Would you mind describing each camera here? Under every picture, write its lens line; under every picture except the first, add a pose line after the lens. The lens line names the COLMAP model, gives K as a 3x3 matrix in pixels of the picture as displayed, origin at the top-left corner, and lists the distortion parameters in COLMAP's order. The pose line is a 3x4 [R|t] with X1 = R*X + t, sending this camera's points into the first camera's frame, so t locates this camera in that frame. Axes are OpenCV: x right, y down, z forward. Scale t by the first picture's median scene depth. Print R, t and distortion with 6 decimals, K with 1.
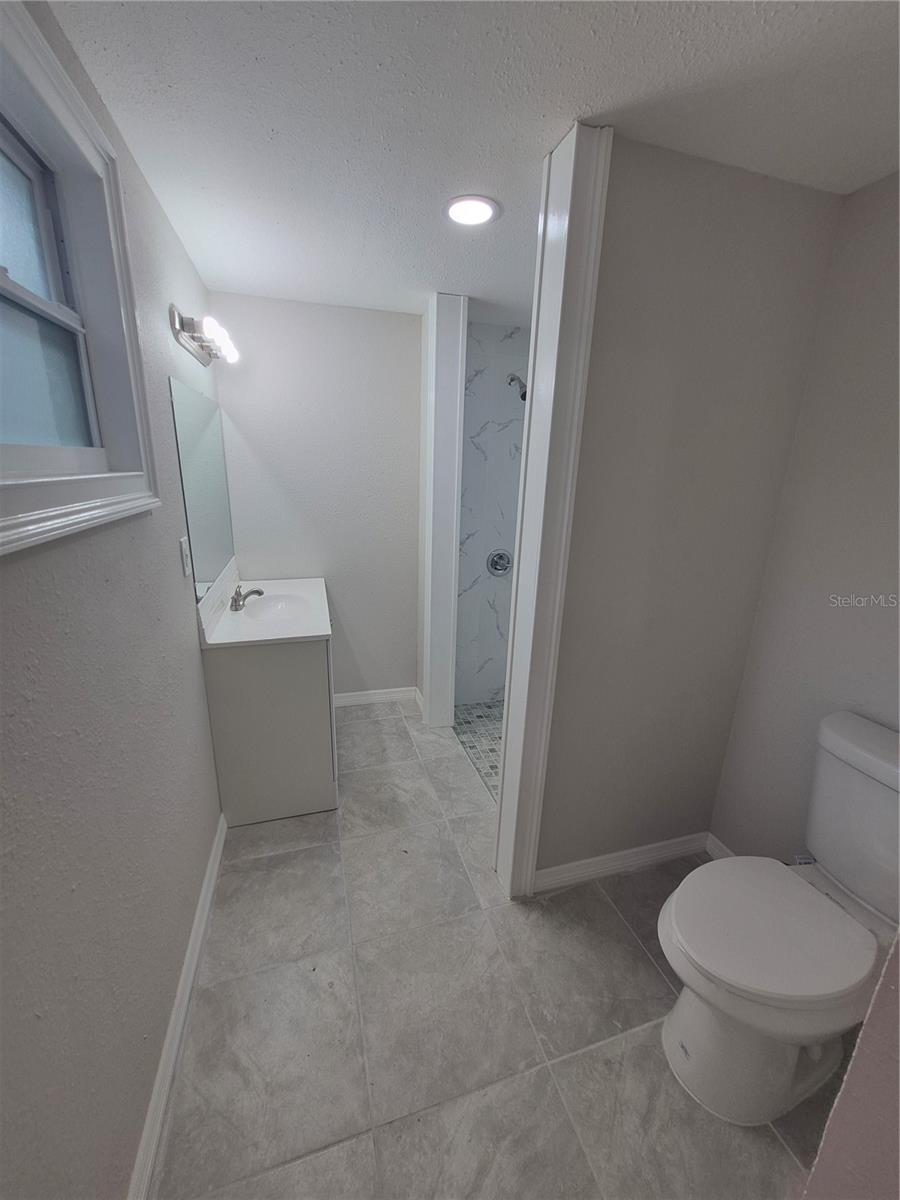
lens RADIAL K [[469.5, 0, 440.6], [0, 469.5, 598.3], [0, 0, 1]] dist [0.001033, -0.000510]
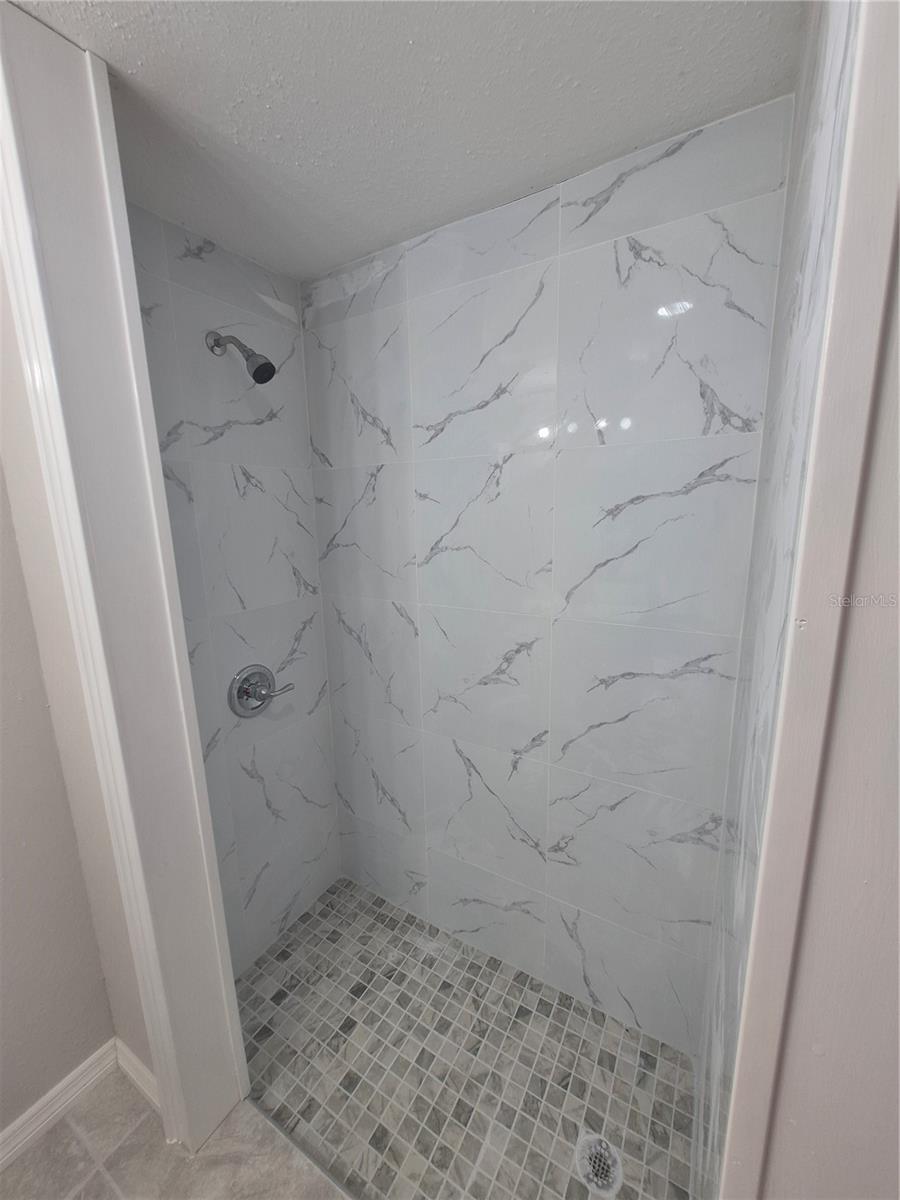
lens RADIAL K [[469.5, 0, 440.6], [0, 469.5, 598.3], [0, 0, 1]] dist [0.001033, -0.000510]
pose [[0.727567, -0.174859, 0.663379, -0.054168], [0.227955, 0.973649, 0.006630, -0.139516], [-0.647057, 0.146397, 0.748255, 0.483888]]
